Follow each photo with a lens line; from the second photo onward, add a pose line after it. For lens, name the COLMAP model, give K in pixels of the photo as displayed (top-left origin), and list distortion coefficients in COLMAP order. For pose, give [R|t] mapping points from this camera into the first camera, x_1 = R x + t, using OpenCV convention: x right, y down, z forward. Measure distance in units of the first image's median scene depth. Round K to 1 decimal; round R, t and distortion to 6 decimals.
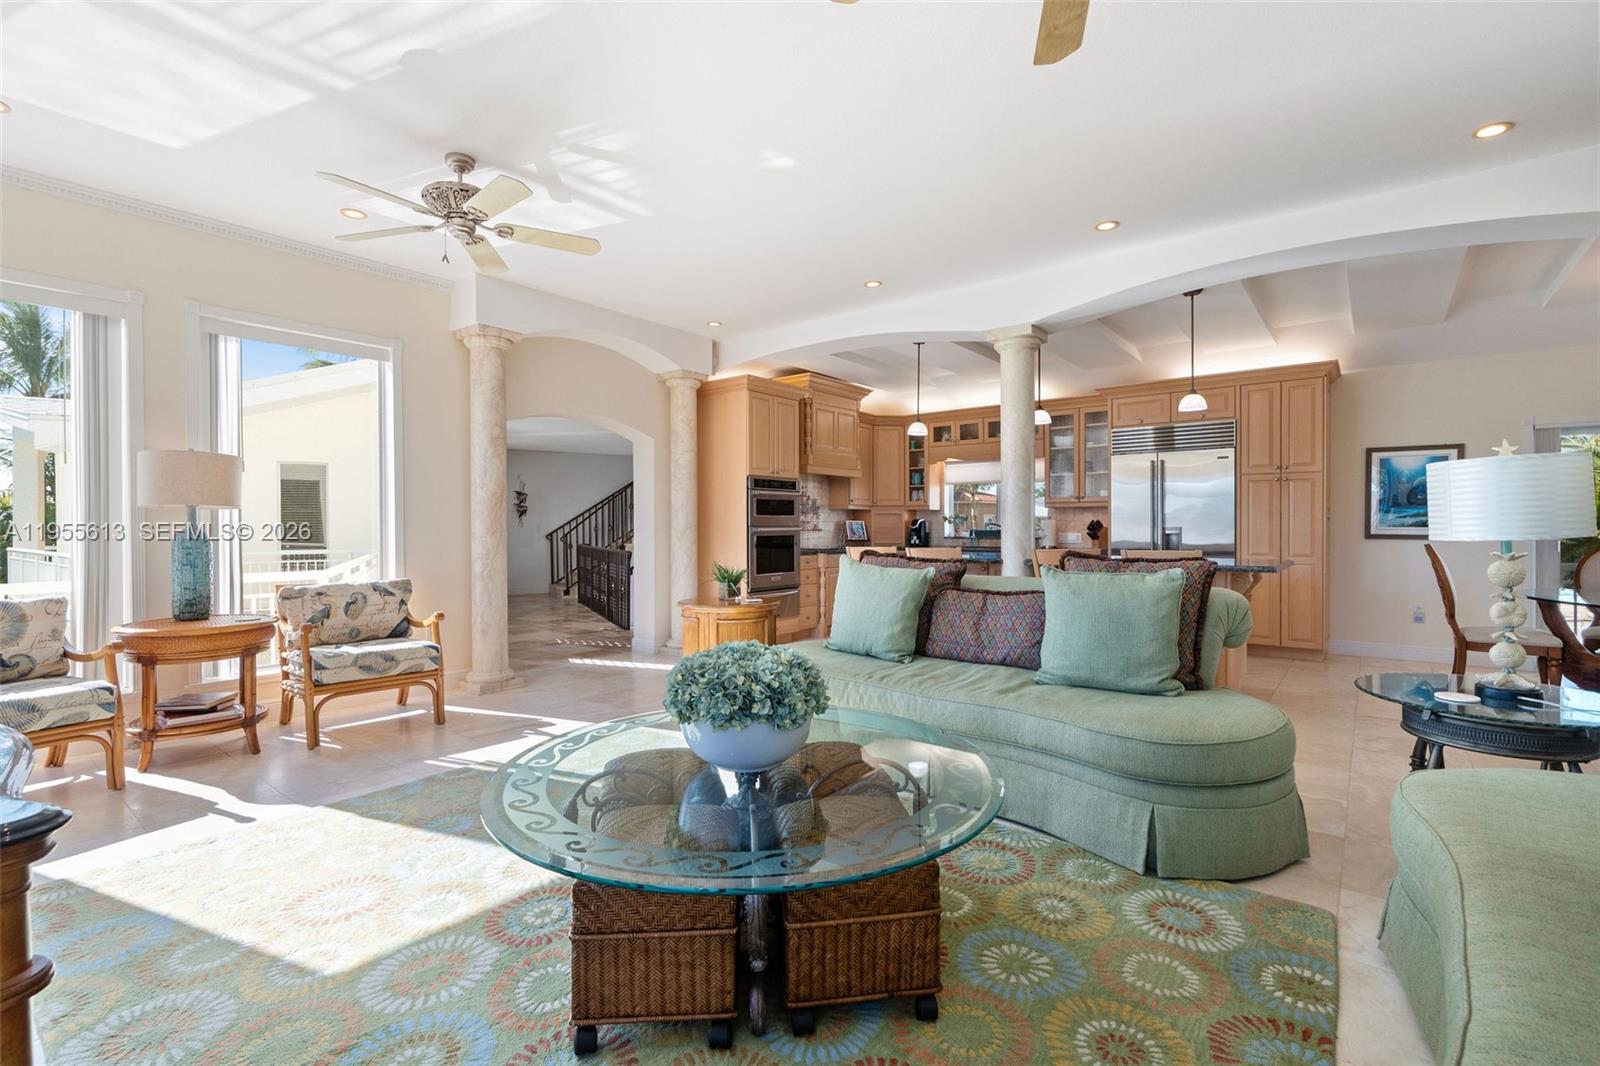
lens RADIAL K [[721.1, 0, 800.9], [0, 721.1, 532.0], [0, 0, 1]] dist [0.000481, -0.000058]
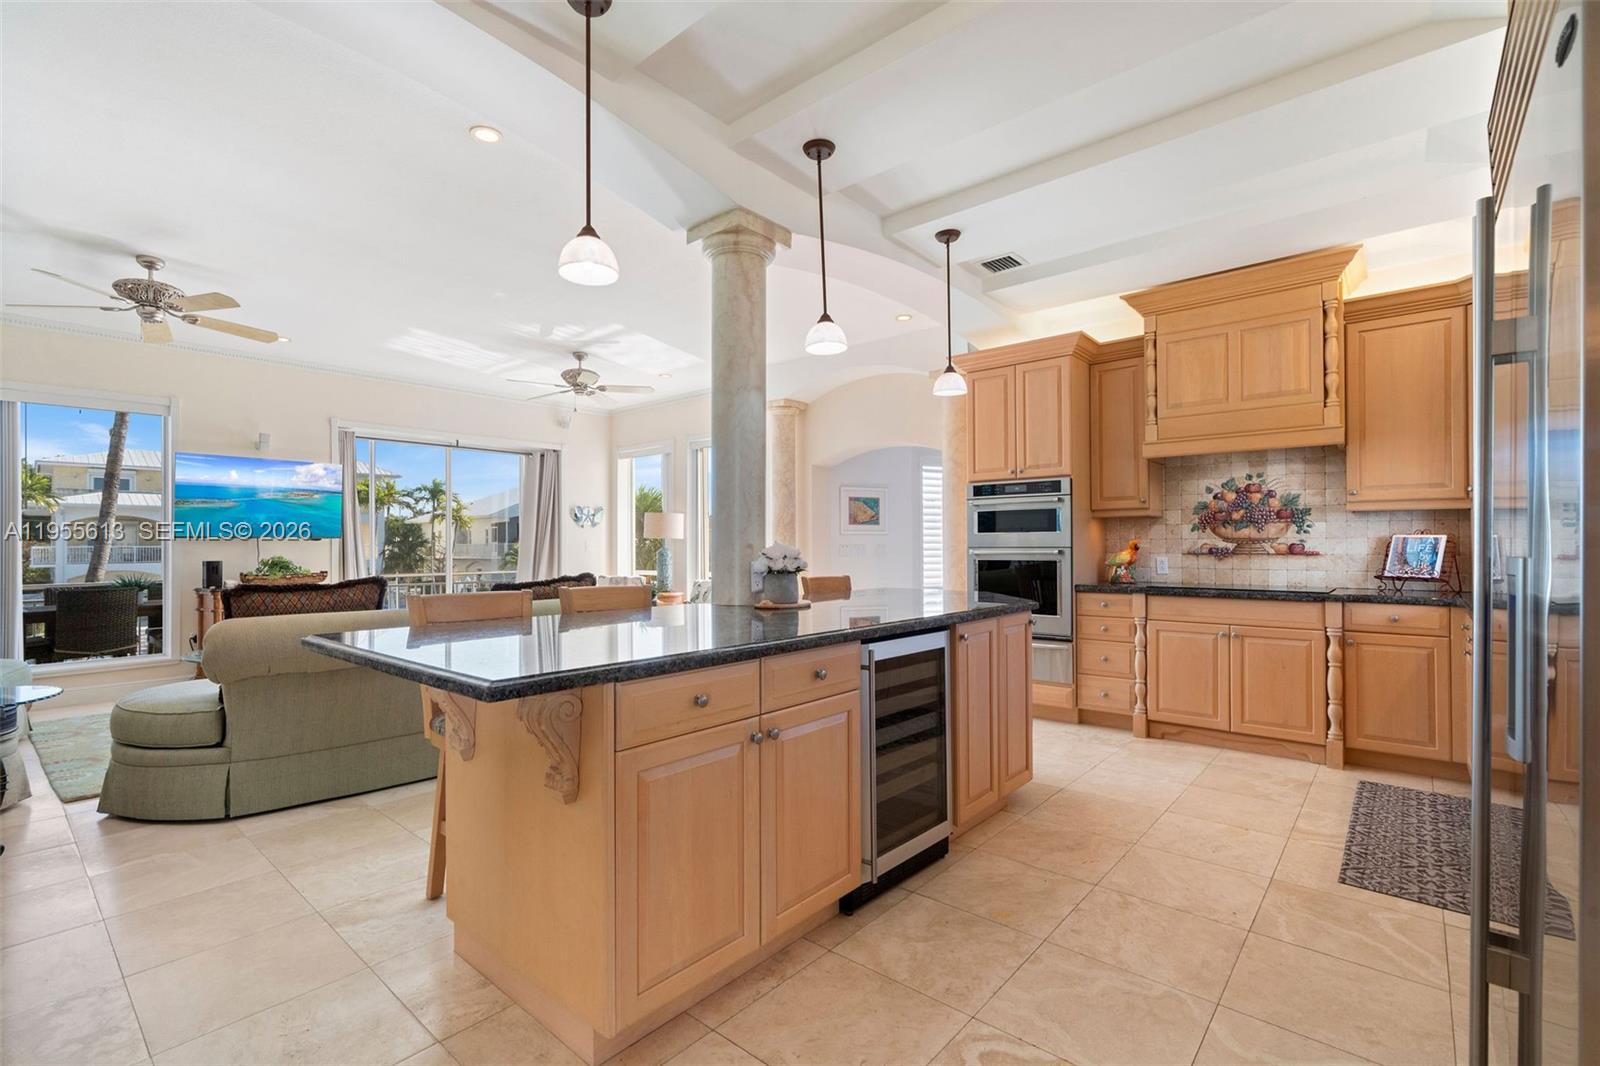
lens RADIAL K [[721.1, 0, 802.4], [0, 721.1, 536.9], [0, 0, 1]] dist [0.000481, -0.000058]
pose [[-0.033655, -0.006418, -0.999413, 0.662328], [-0.003225, 0.999975, -0.006313, -0.012828], [0.999428, 0.003011, -0.033675, 0.787705]]
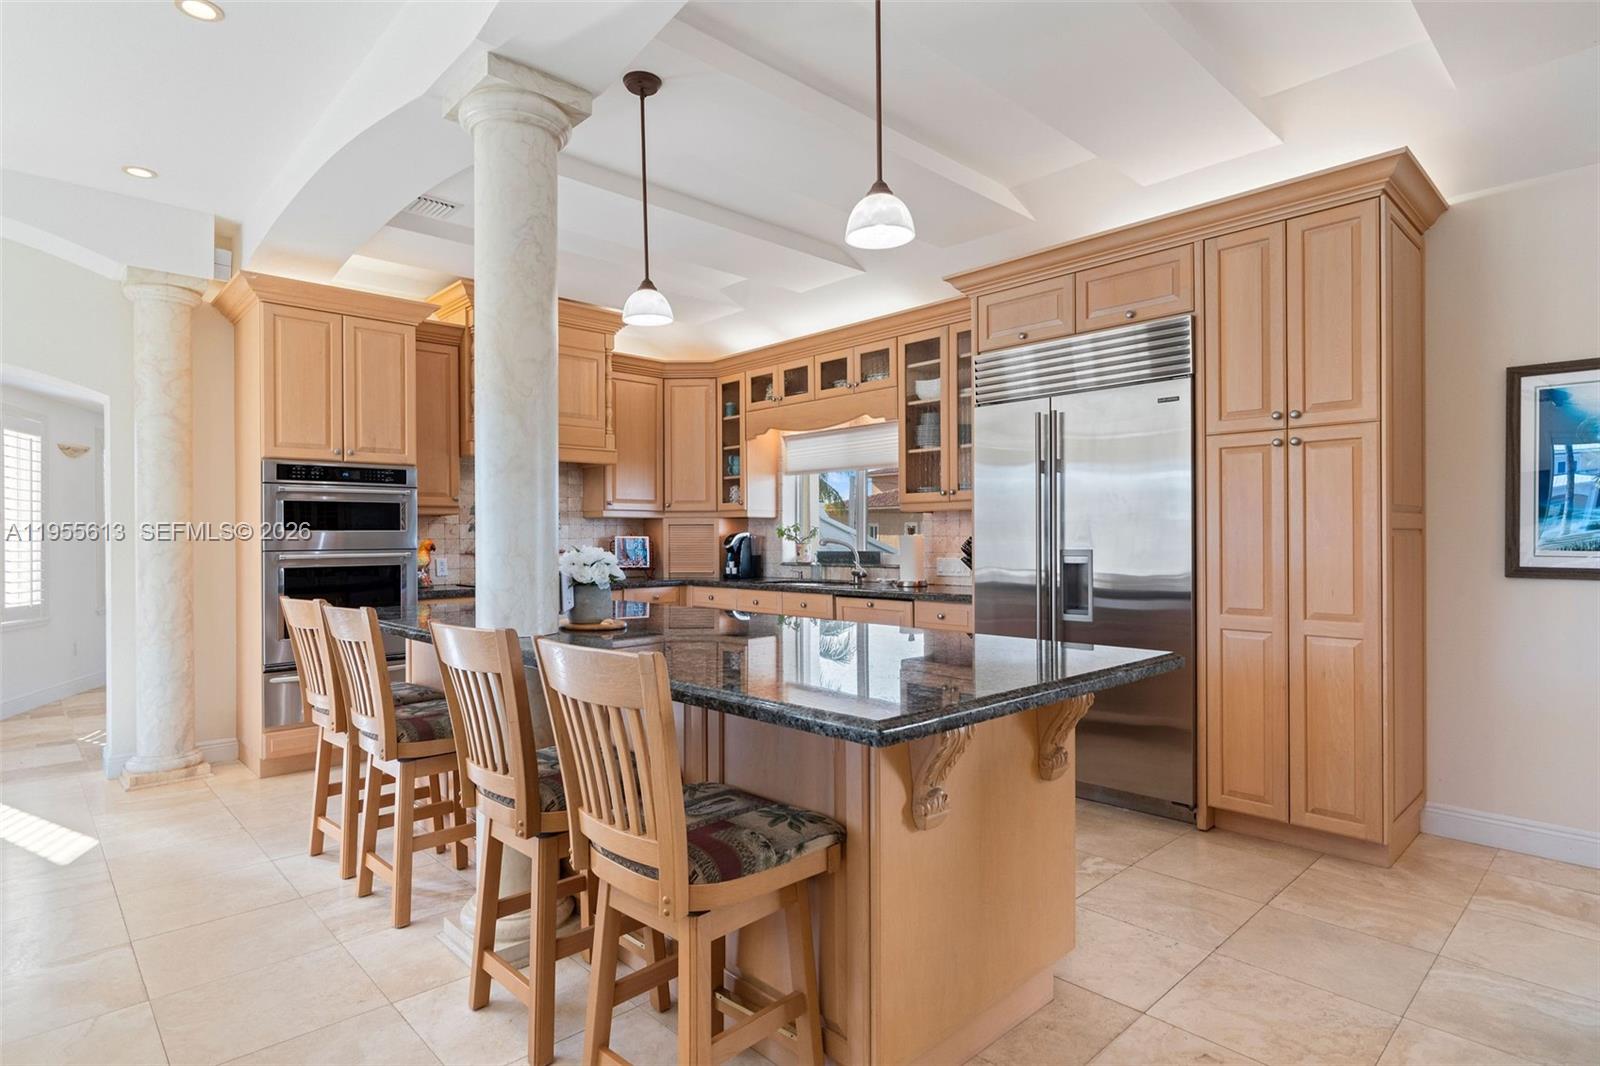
lens RADIAL K [[846.1, 0, 796.8], [0, 846.1, 542.8], [0, 0, 1]] dist [-0.004665, -0.000455]
pose [[0.989142, -0.003271, -0.146928, 0.393623], [0.002976, 0.999993, -0.002228, -0.010300], [0.146935, 0.001766, 0.989145, 0.395199]]
